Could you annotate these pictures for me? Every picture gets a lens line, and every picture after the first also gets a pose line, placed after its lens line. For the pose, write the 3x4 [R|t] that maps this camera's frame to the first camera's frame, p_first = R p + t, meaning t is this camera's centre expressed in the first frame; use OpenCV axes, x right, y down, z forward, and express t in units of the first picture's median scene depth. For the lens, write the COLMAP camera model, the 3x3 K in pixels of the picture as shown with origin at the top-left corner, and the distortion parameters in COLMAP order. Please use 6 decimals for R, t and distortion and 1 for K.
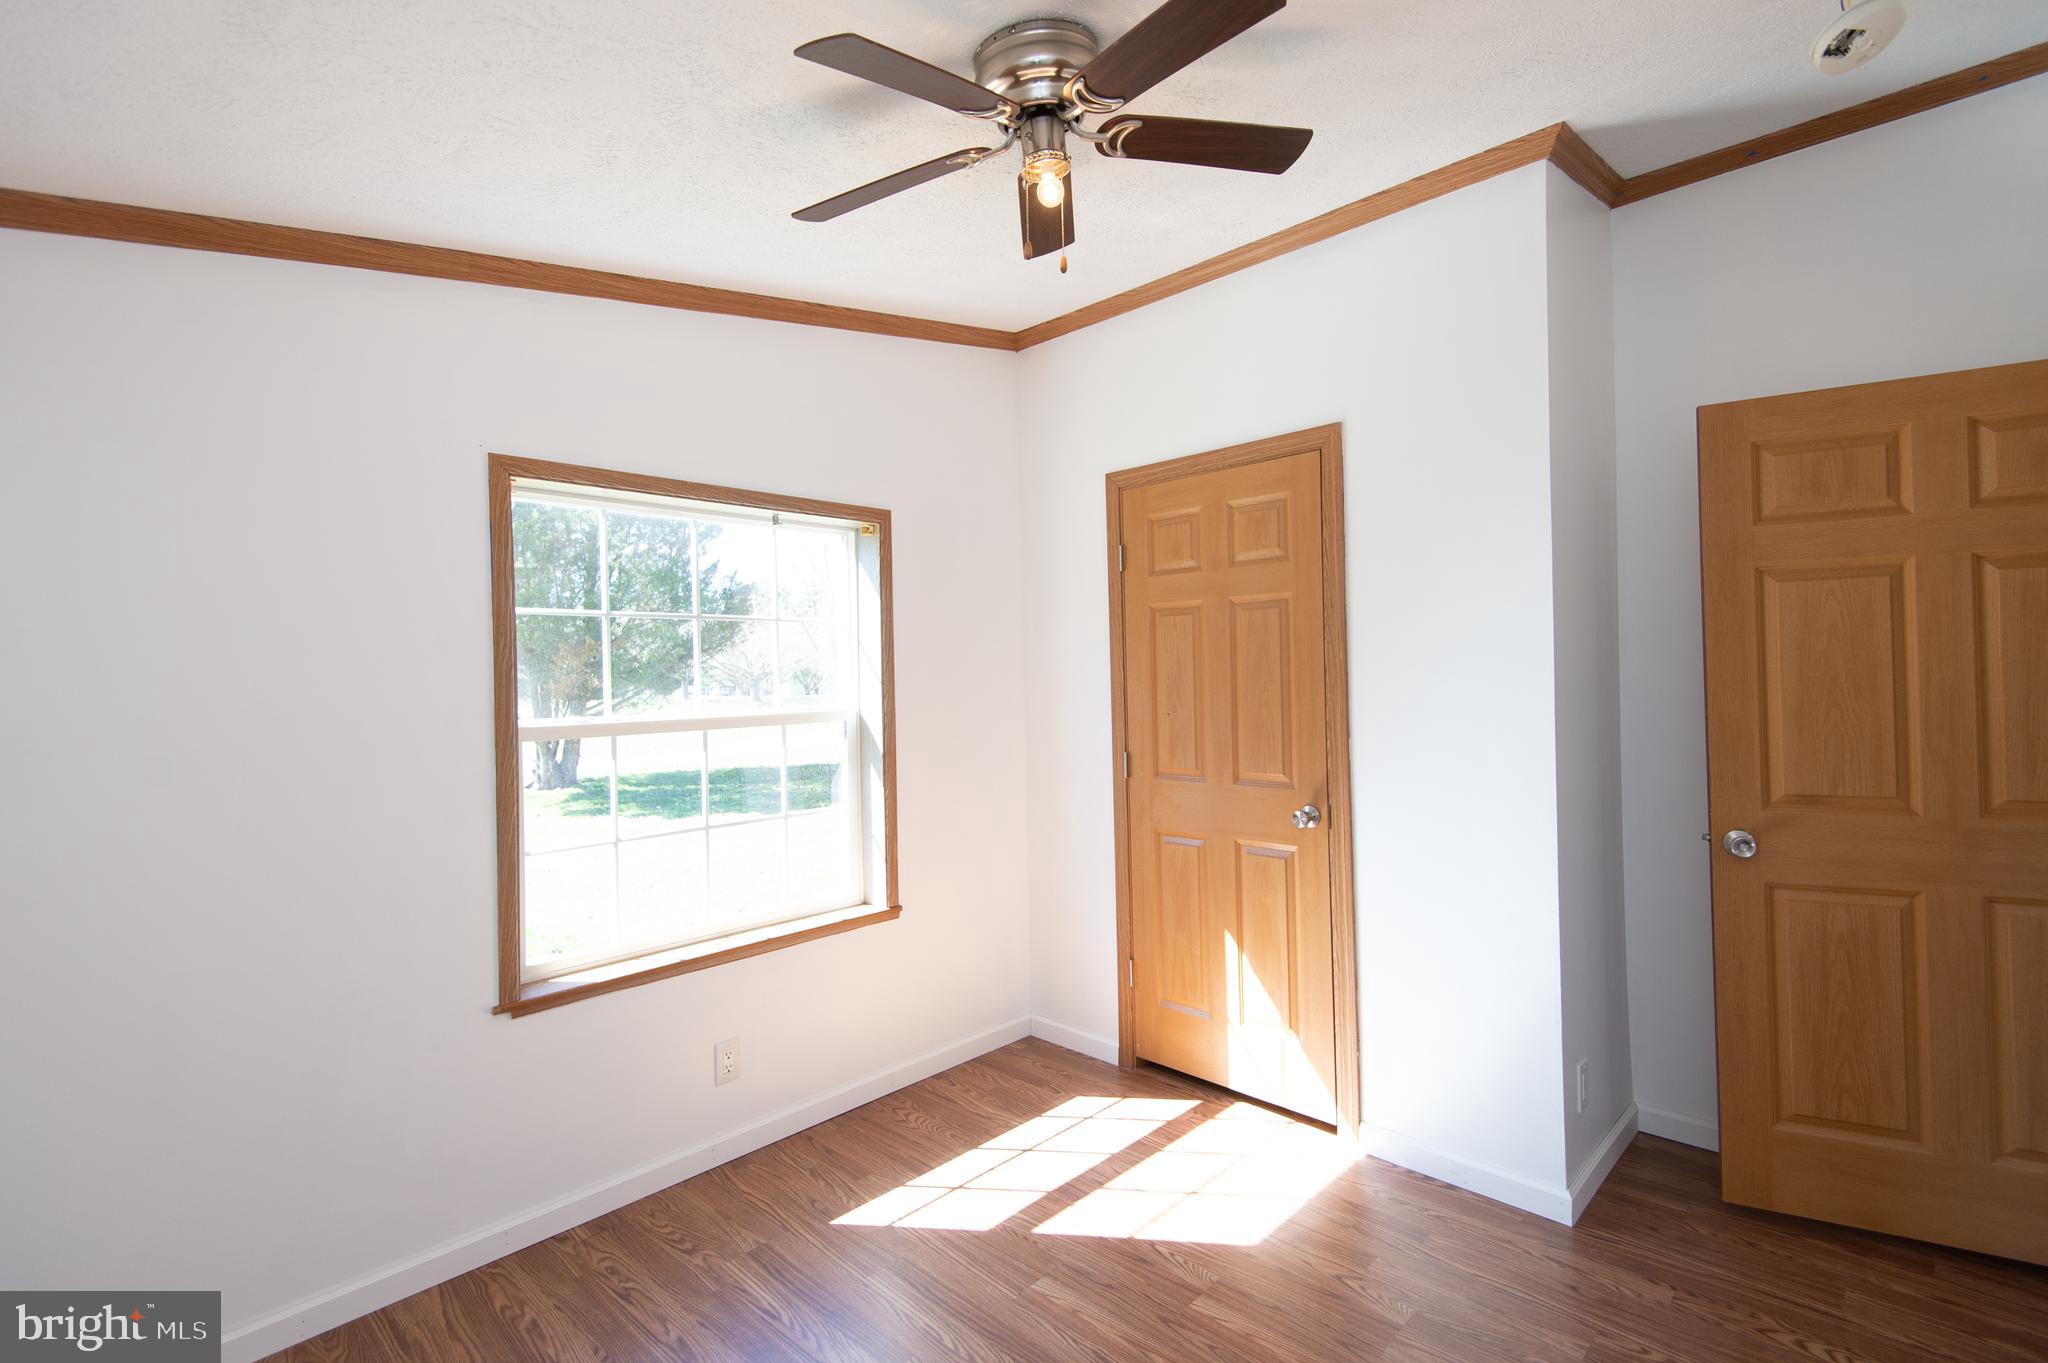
lens RADIAL K [[930.4, 0, 1024.0], [0, 930.4, 681.5], [0, 0, 1]] dist [0.029023, -0.014585]
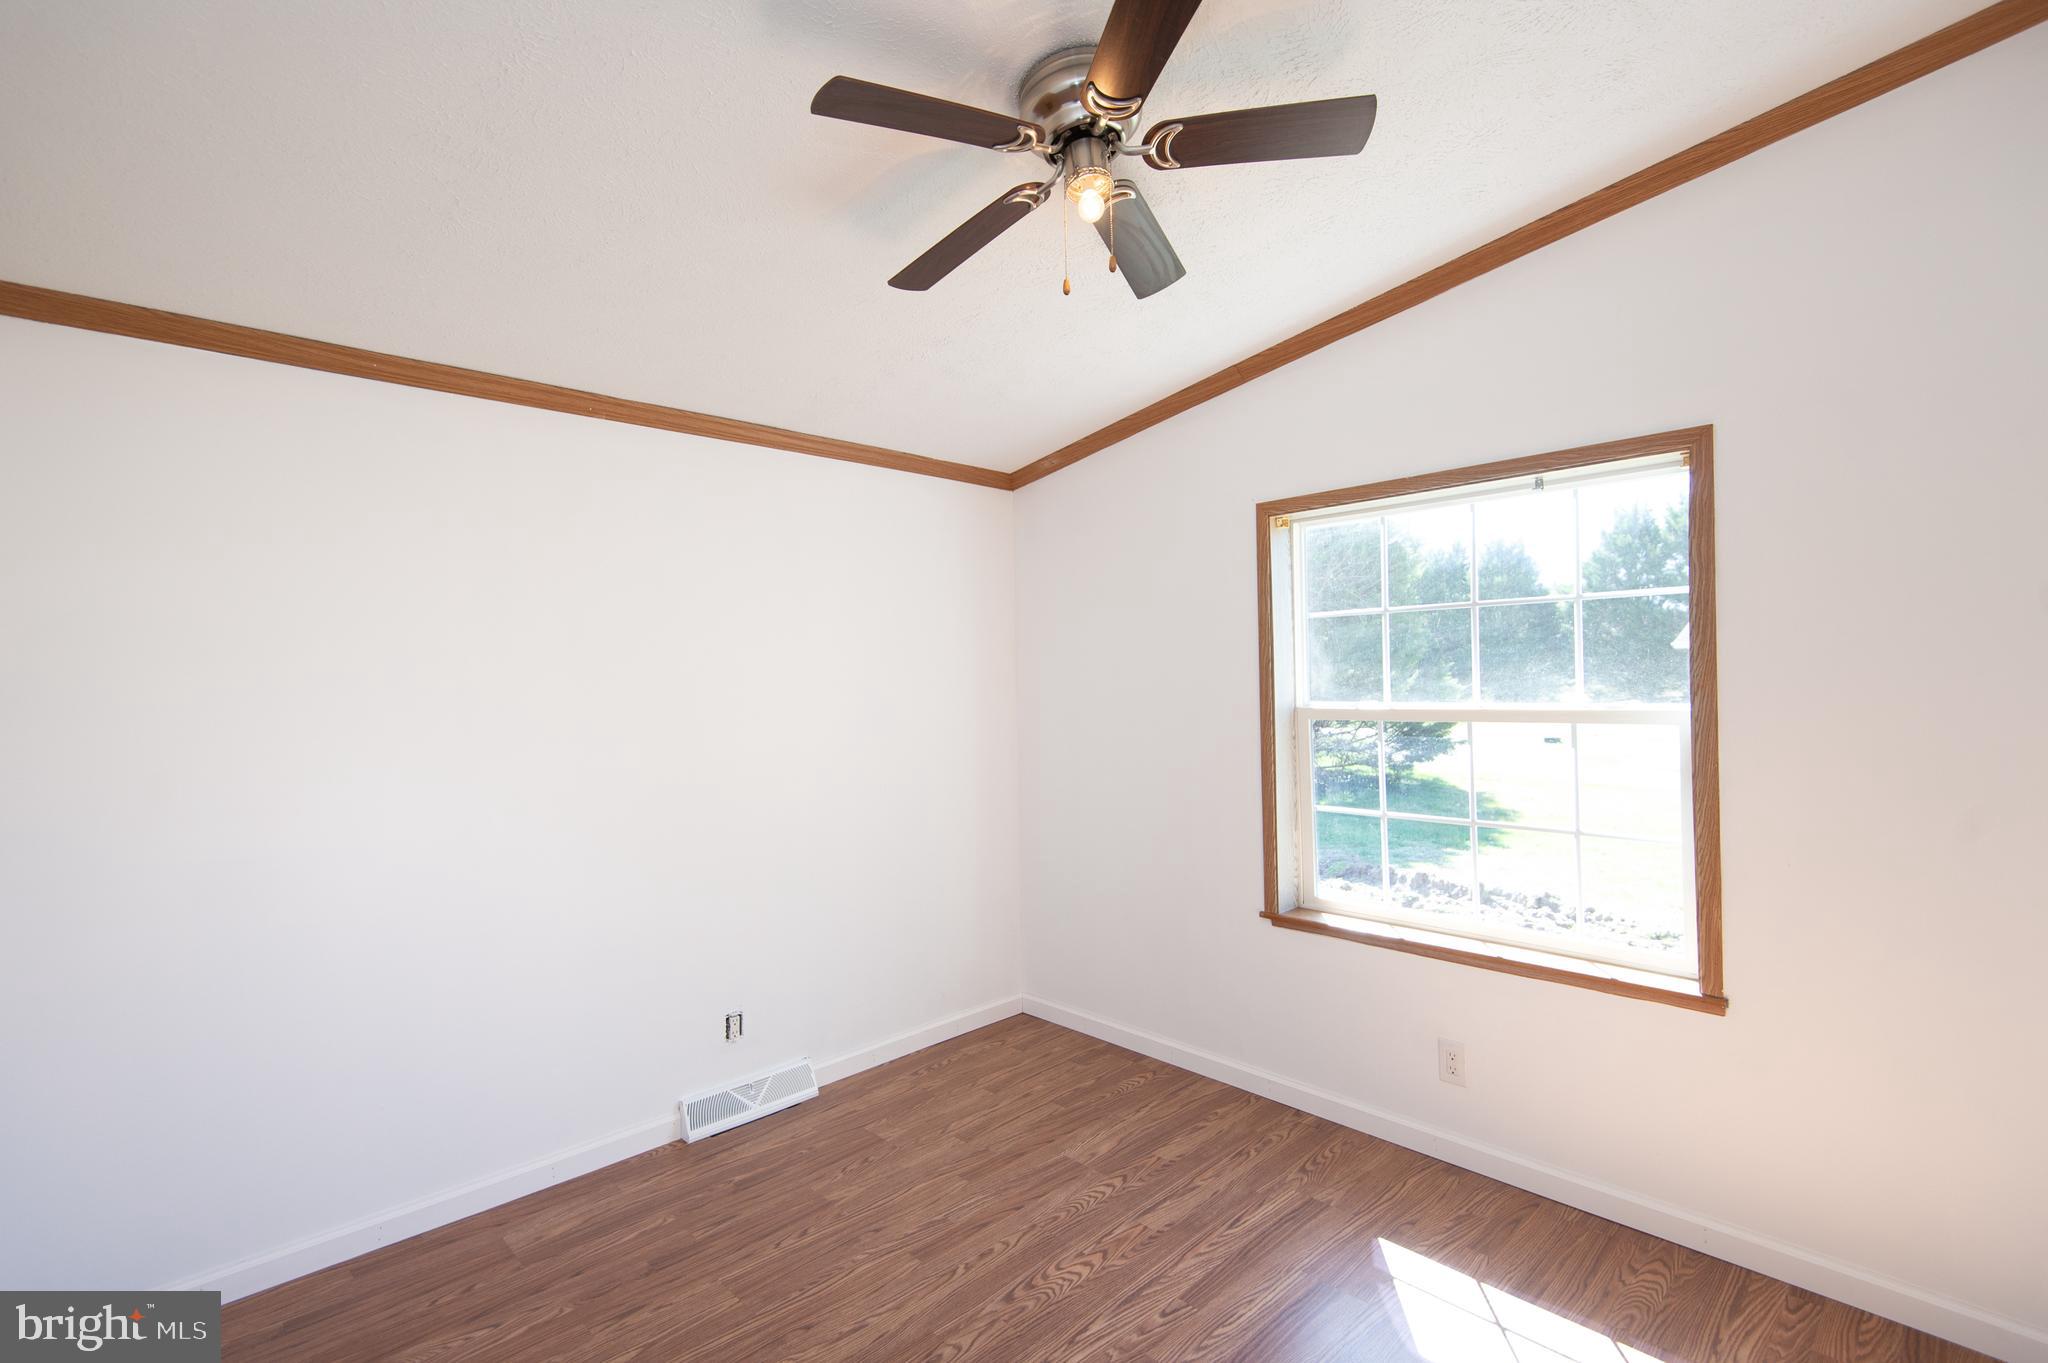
lens RADIAL K [[930.4, 0, 1024.0], [0, 930.4, 681.5], [0, 0, 1]] dist [0.029023, -0.014585]
pose [[-0.026882, 0.025197, -0.999321, 0.496149], [0.012596, 0.999611, 0.024865, -0.015021], [0.999559, -0.011919, -0.027188, 0.440956]]
